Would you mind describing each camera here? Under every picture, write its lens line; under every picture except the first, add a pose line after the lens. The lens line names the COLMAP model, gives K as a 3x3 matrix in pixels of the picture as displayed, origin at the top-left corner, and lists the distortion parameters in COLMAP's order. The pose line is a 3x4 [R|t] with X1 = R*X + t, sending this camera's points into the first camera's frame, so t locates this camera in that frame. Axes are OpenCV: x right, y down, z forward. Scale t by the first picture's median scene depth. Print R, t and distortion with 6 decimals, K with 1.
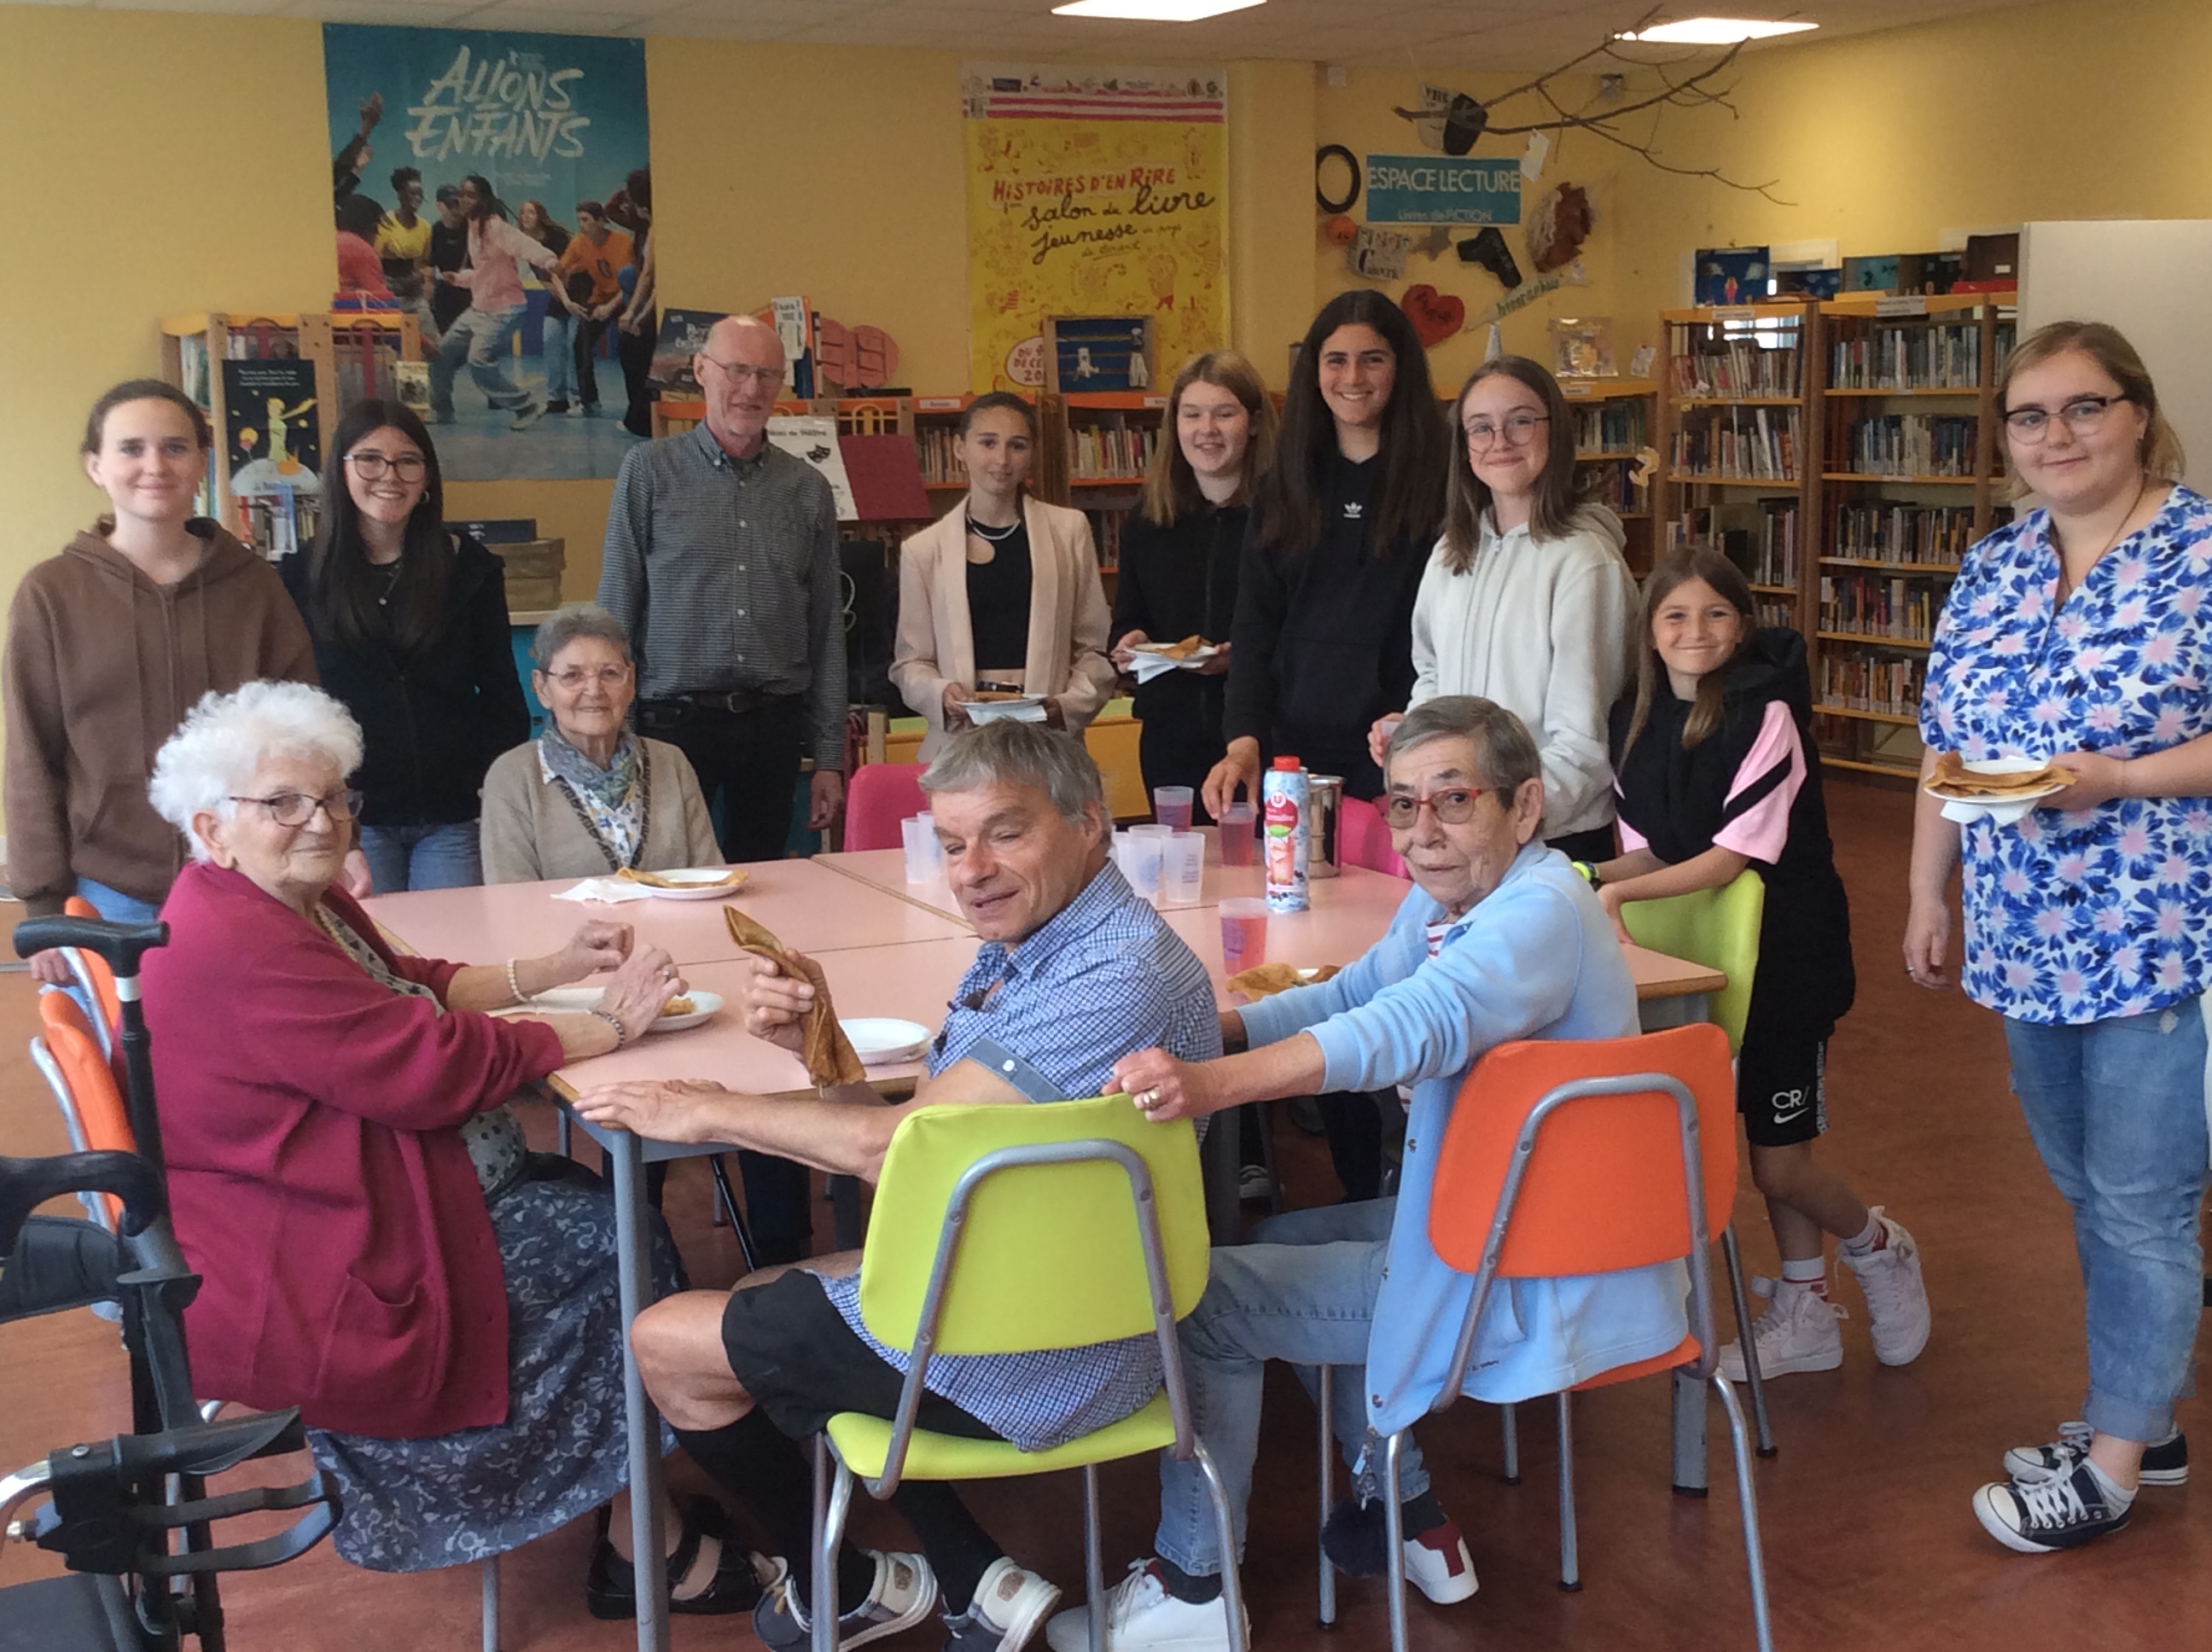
lens RADIAL K [[2928.6, 0, 1105.6], [0, 2928.6, 832.6], [0, 0, 1]] dist [0.155754, 0.000000]
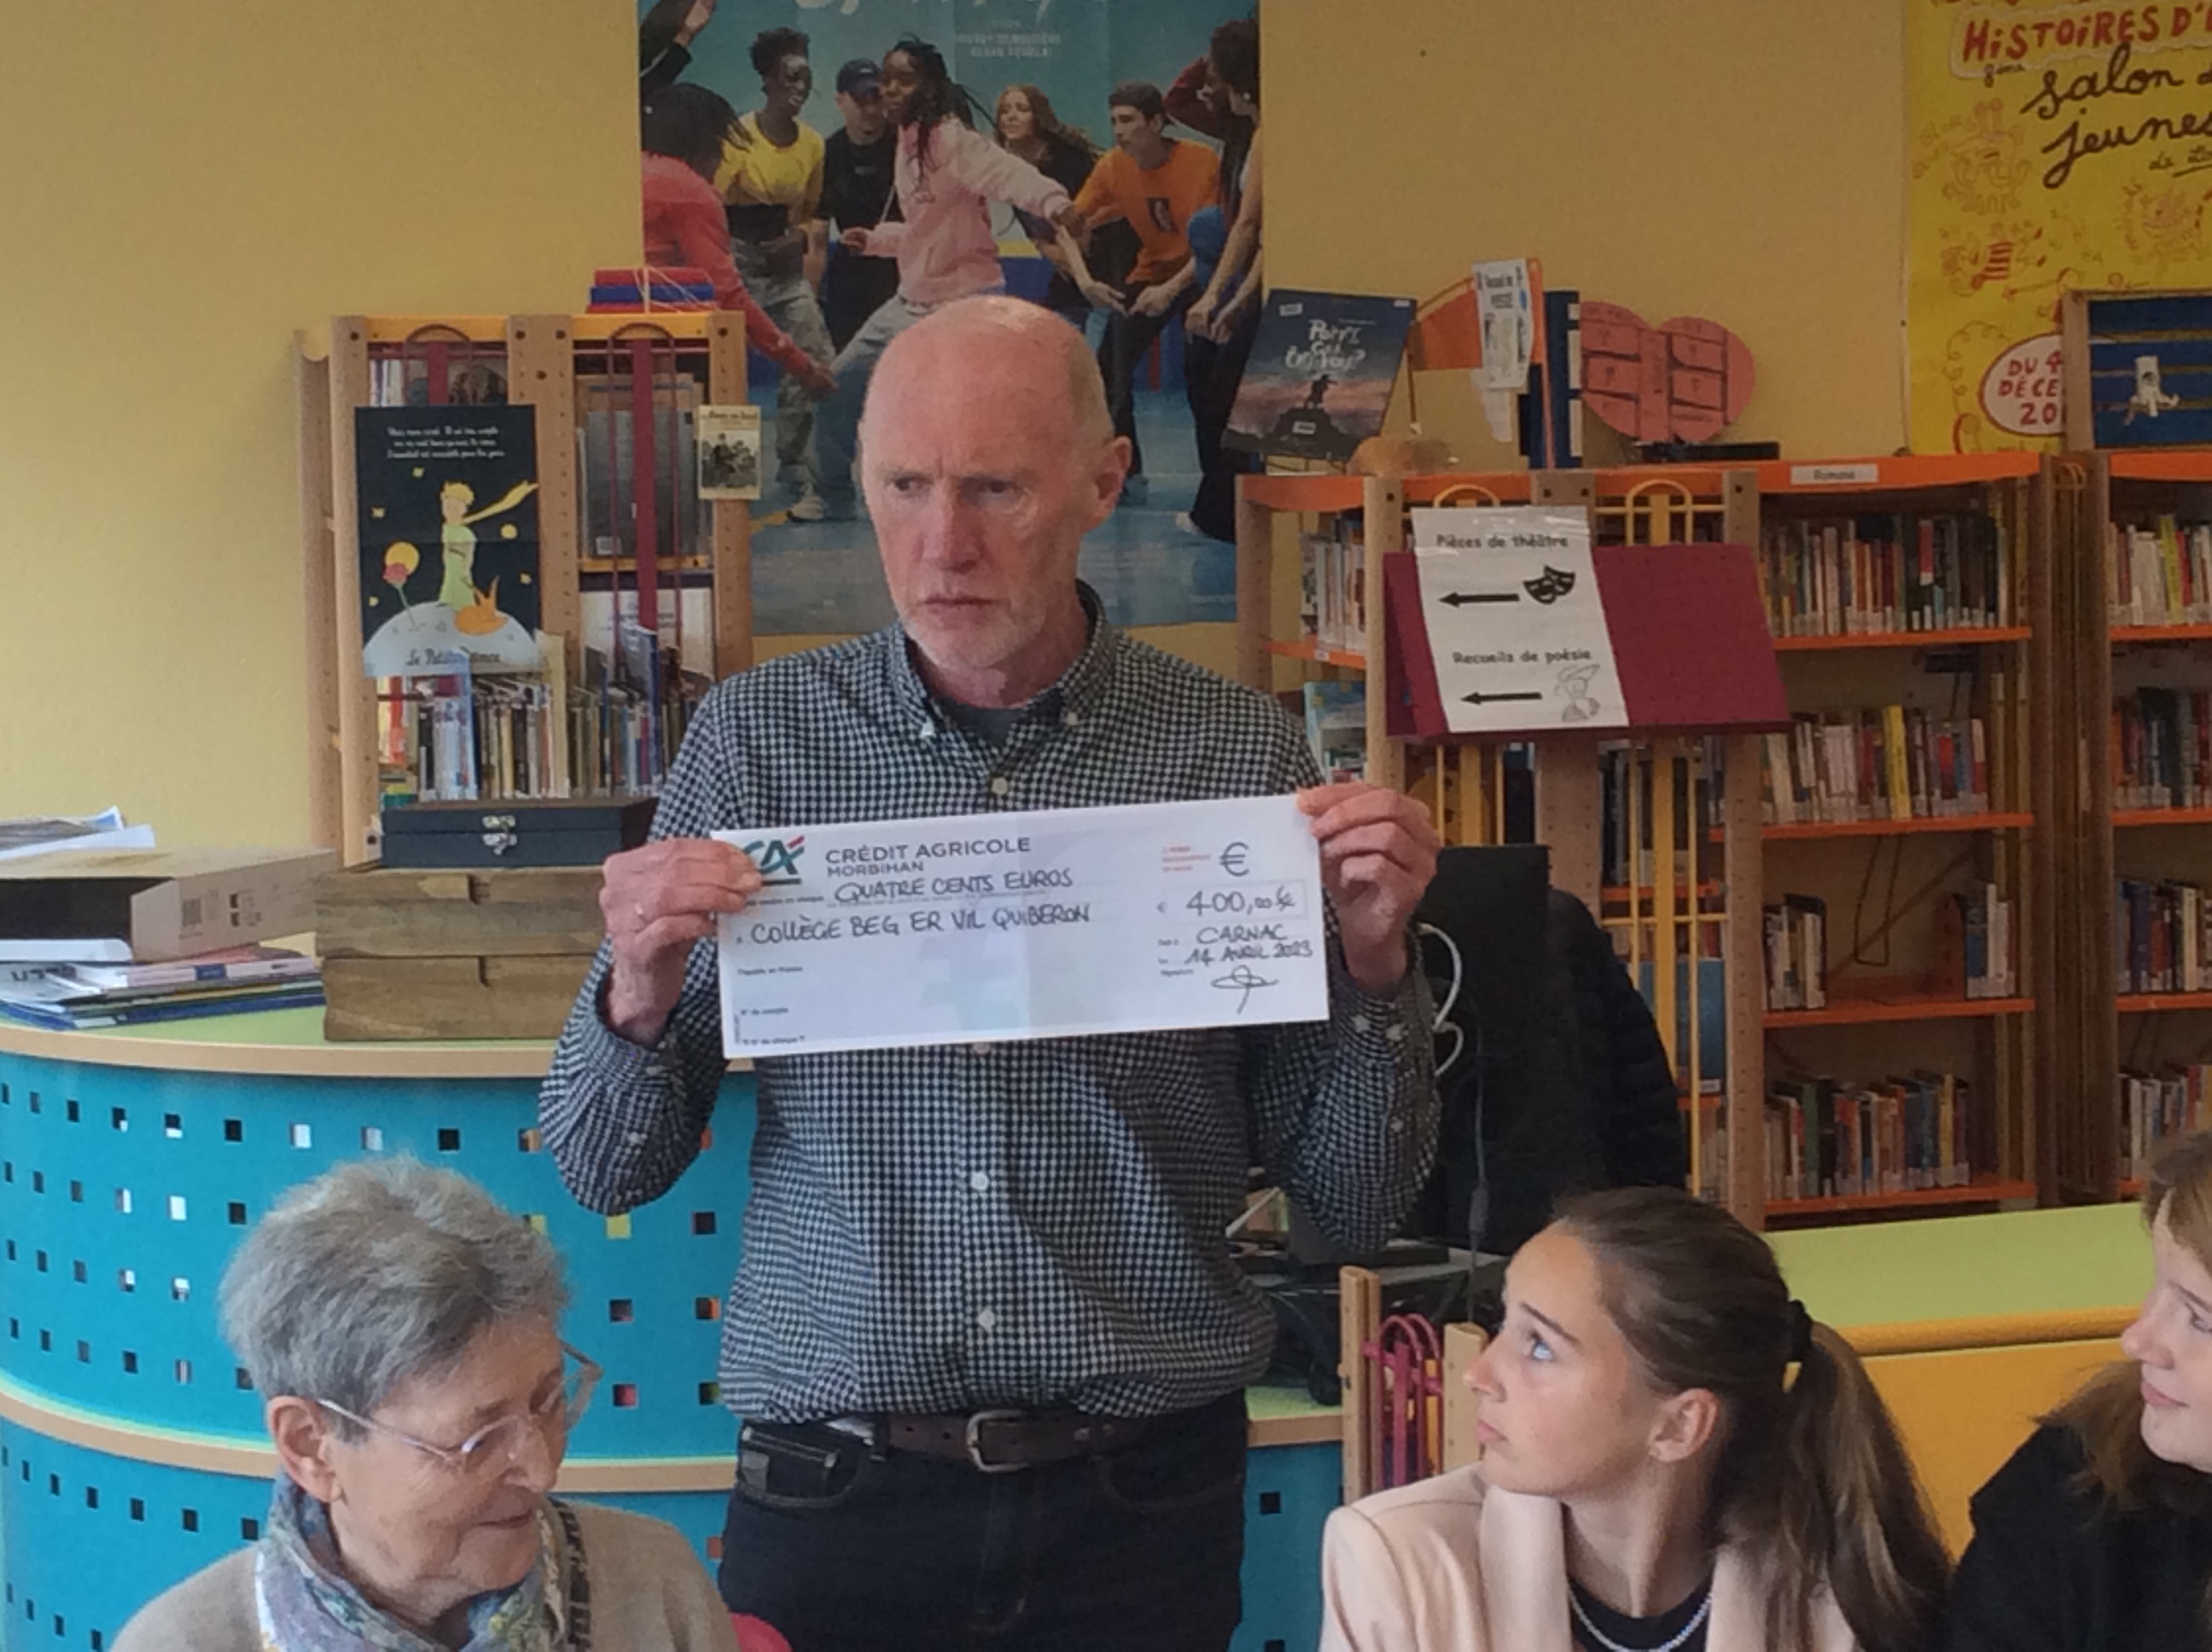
lens RADIAL K [[4593.7, 0, 1099.0], [0, 4593.7, 821.7], [0, 0, 1]] dist [0.066620, 0.000000]
pose [[0.968378, 0.017743, -0.248857, 0.016898], [-0.033070, 0.997795, -0.057543, -0.043536], [0.247287, 0.063953, 0.966829, 0.255100]]
